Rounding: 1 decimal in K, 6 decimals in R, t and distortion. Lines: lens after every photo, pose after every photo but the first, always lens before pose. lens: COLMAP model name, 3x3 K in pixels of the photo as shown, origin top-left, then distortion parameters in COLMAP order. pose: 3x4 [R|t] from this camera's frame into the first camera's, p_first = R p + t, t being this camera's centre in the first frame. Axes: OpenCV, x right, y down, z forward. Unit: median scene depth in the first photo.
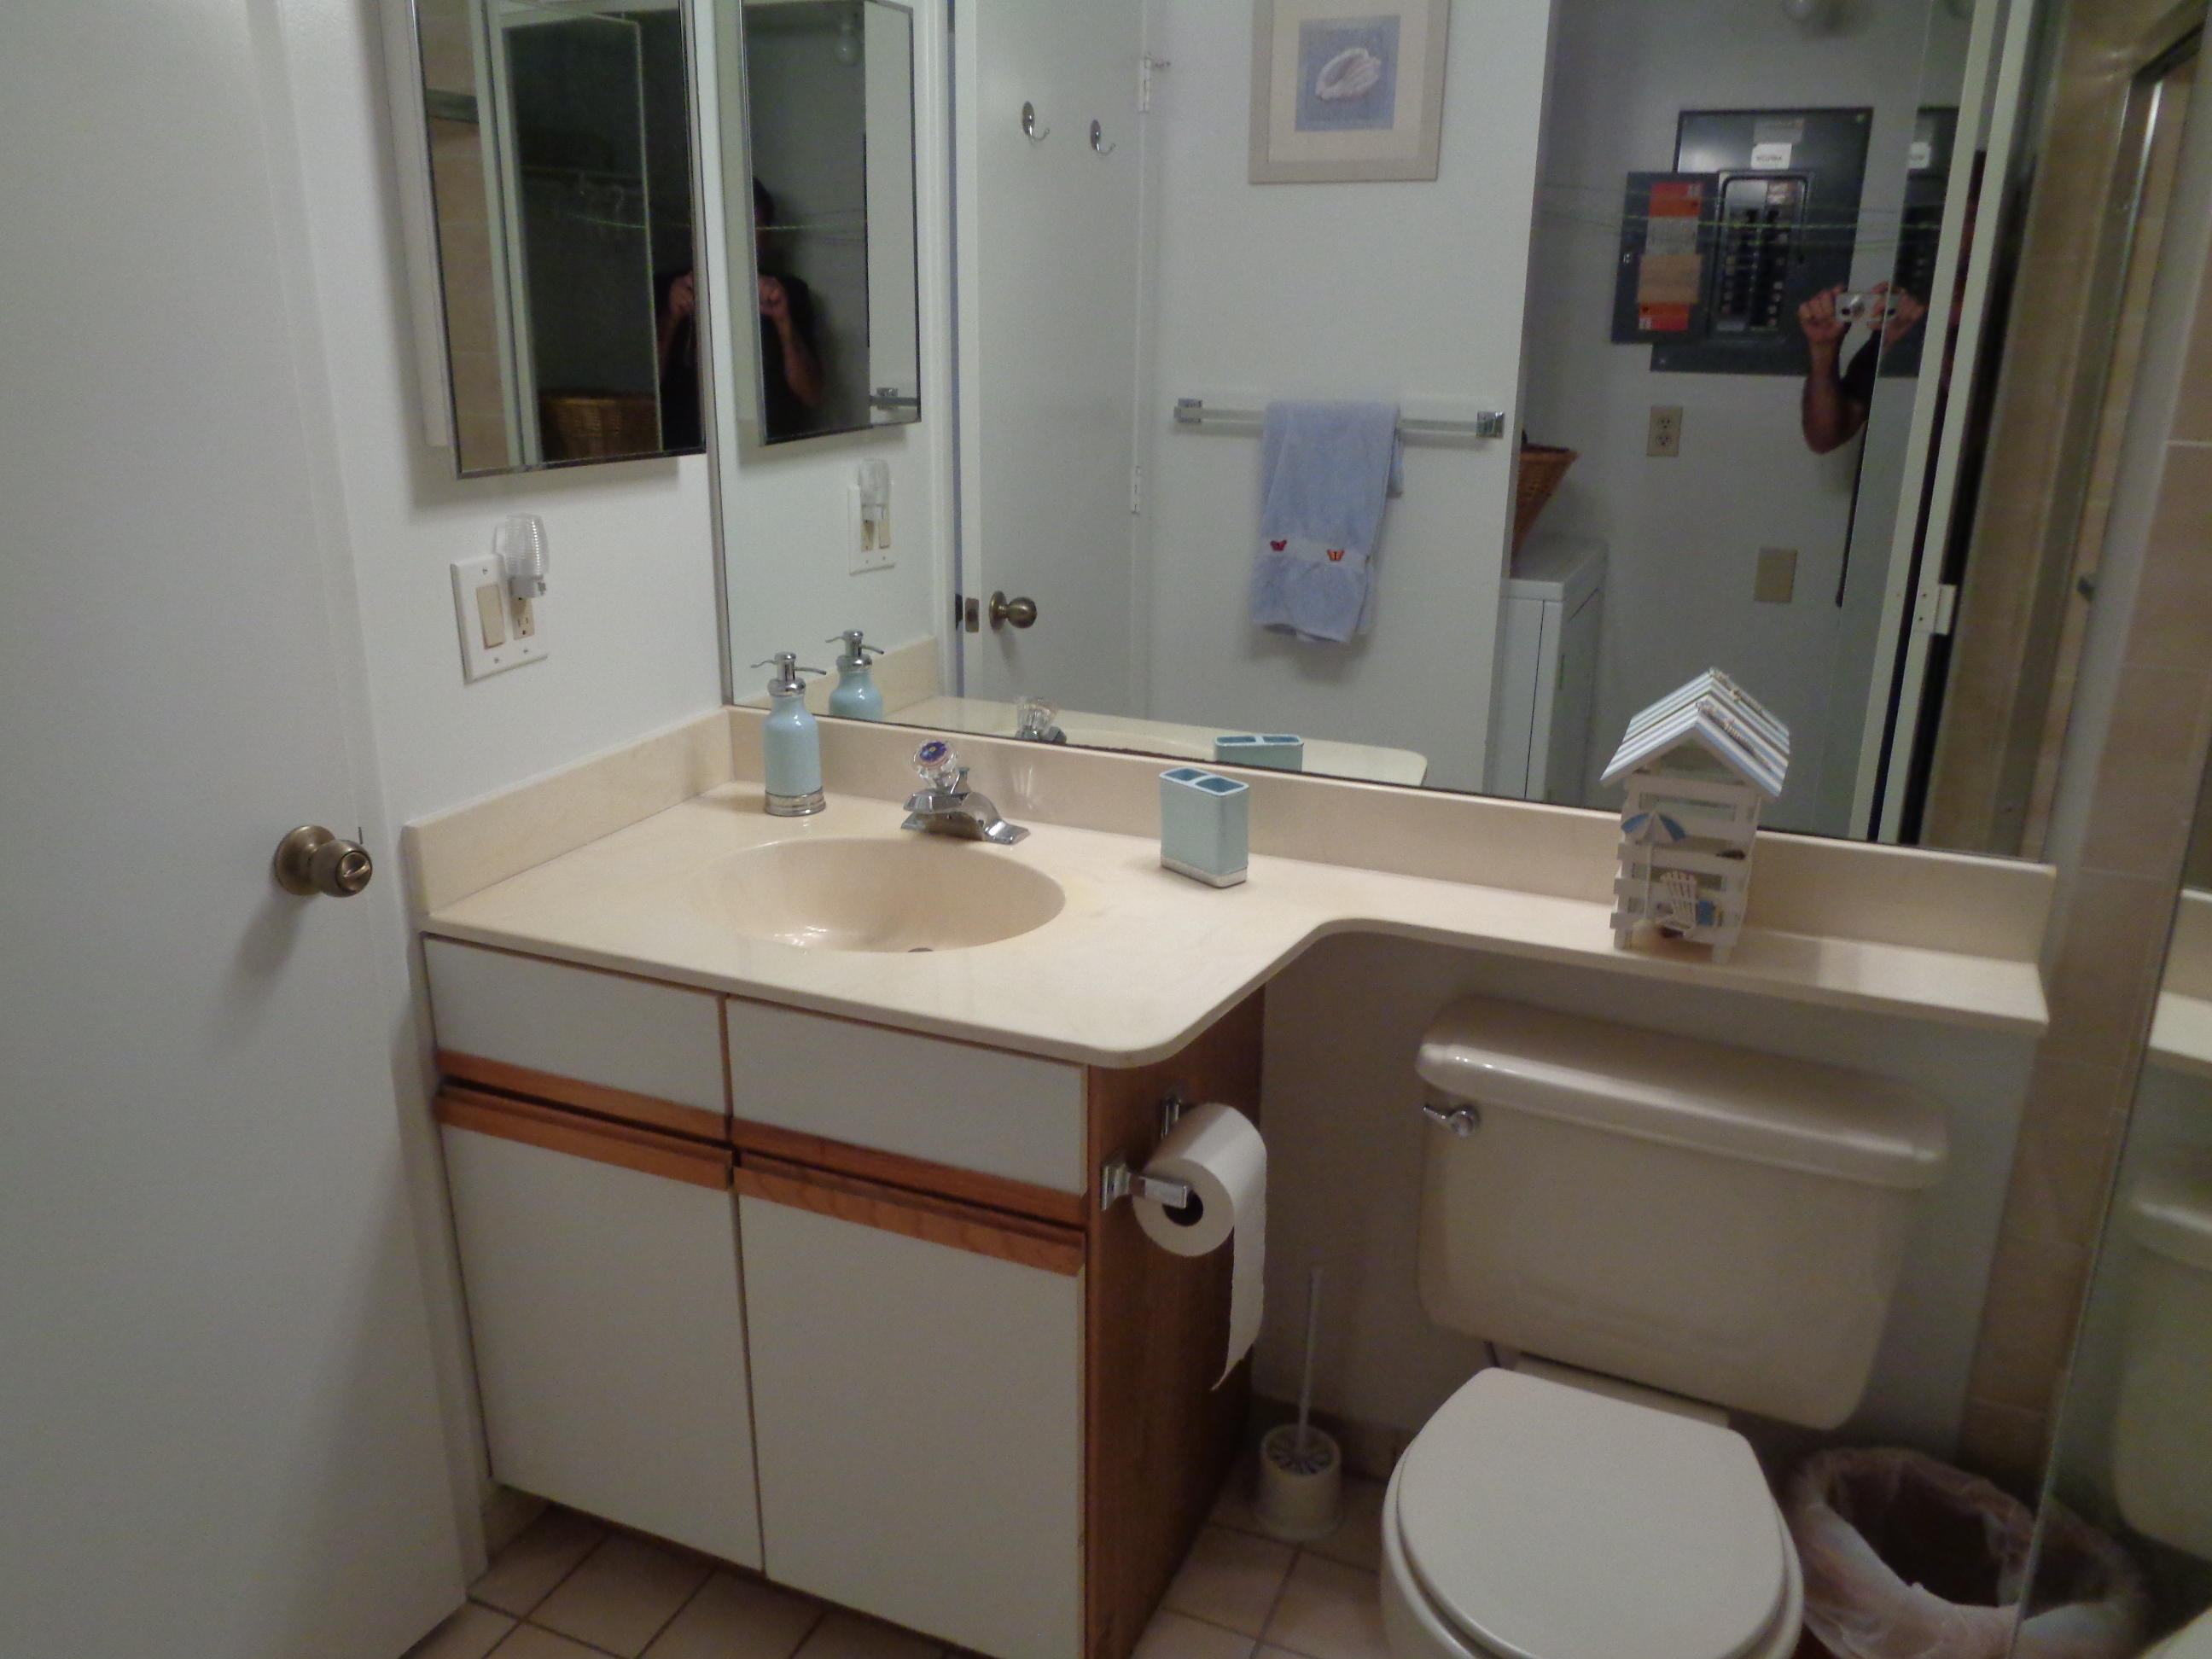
lens RADIAL K [[1648.6, 0, 1101.8], [0, 1648.6, 834.0], [0, 0, 1]] dist [0.001713, -0.009897]
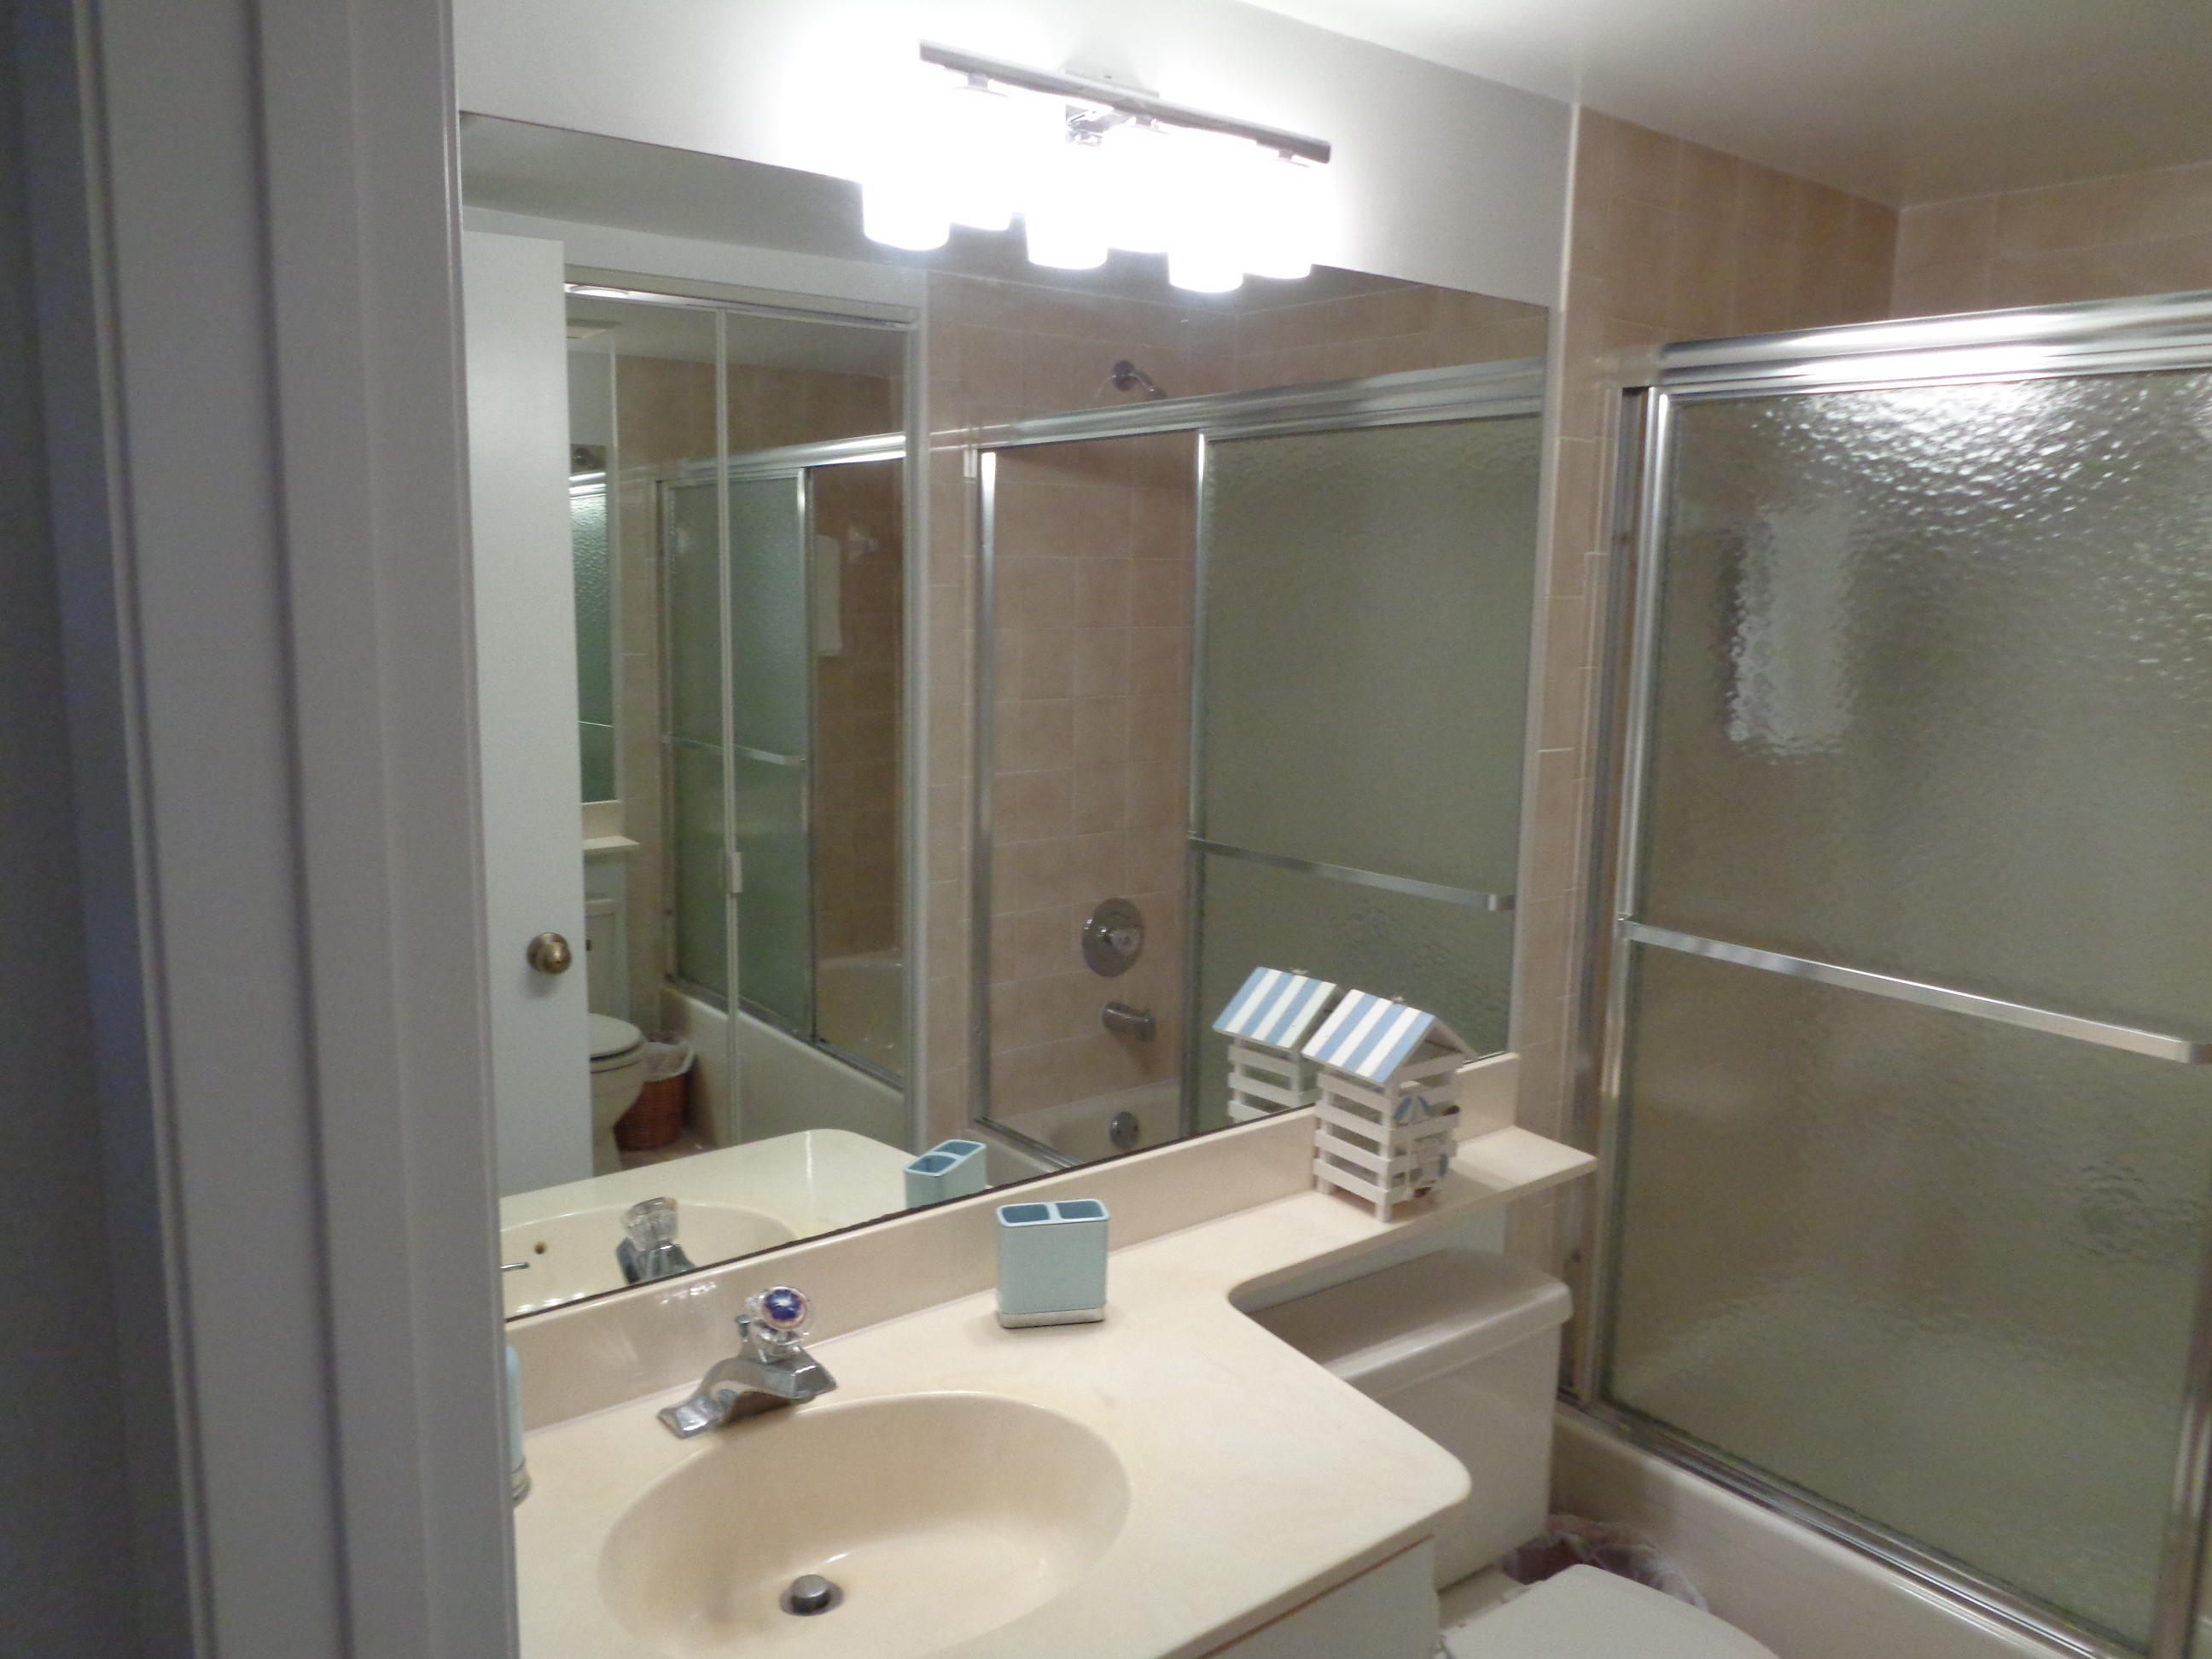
lens RADIAL K [[1648.6, 0, 1104.9], [0, 1648.6, 827.1], [0, 0, 1]] dist [0.001713, -0.009897]
pose [[0.481854, -0.151479, 0.863059, -0.677822], [0.246615, 0.968575, 0.032311, -0.262506], [-0.840831, 0.197274, 0.504069, 0.510536]]
